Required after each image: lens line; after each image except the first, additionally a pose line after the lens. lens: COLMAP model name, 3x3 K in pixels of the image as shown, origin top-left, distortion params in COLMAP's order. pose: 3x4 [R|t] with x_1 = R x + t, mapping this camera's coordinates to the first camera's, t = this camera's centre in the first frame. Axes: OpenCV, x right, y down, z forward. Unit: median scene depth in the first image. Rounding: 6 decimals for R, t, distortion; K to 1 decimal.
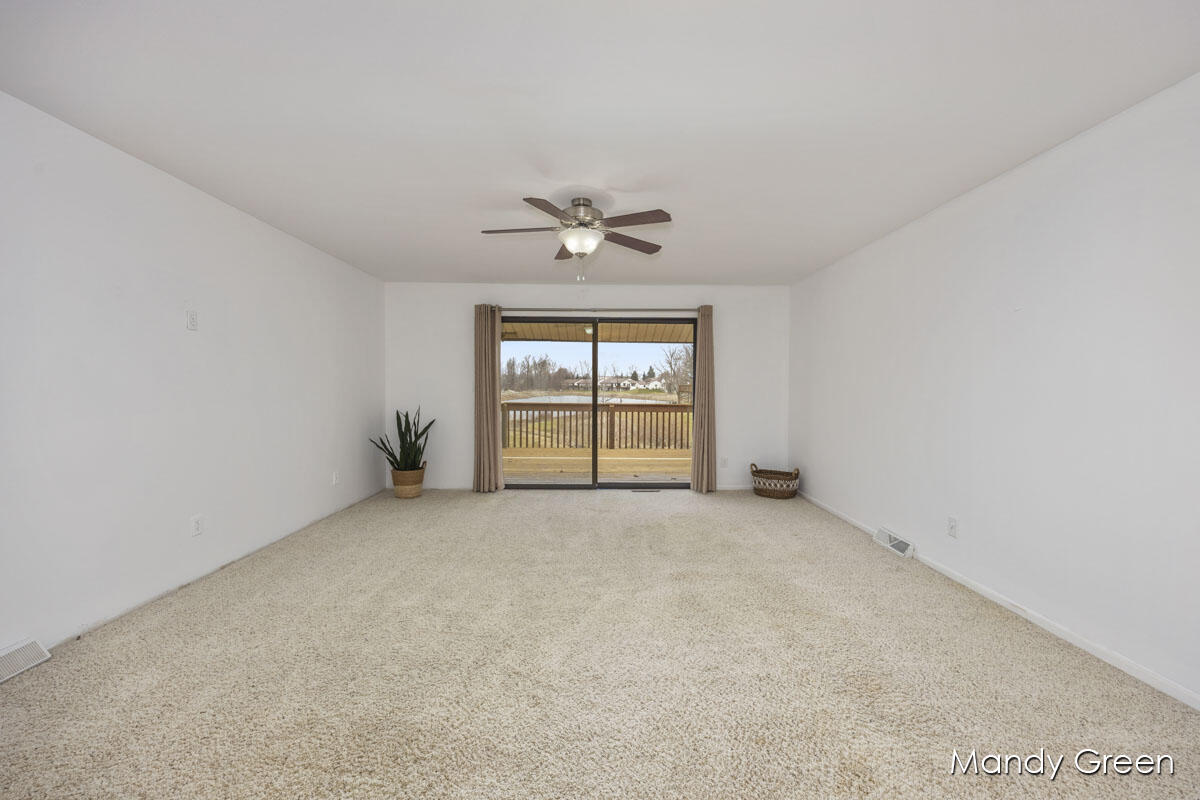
lens RADIAL K [[477.5, 0, 603.5], [0, 477.5, 392.6], [0, 0, 1]] dist [0.001337, 0.000063]
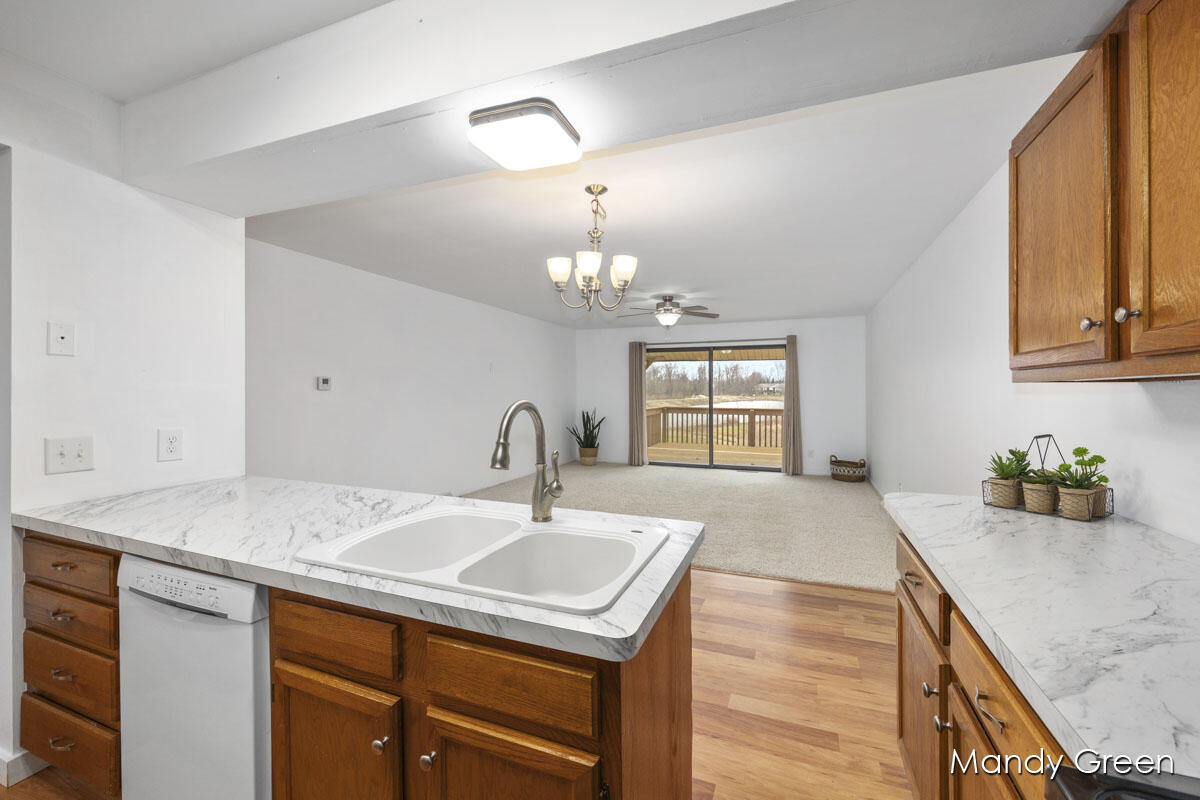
lens RADIAL K [[477.5, 0, 603.5], [0, 477.5, 392.6], [0, 0, 1]] dist [0.001337, 0.000063]
pose [[0.923464, -0.003787, -0.383666, 0.236413], [-0.000287, 0.999944, -0.010561, -0.006931], [0.383684, 0.009862, 0.923412, -0.431776]]
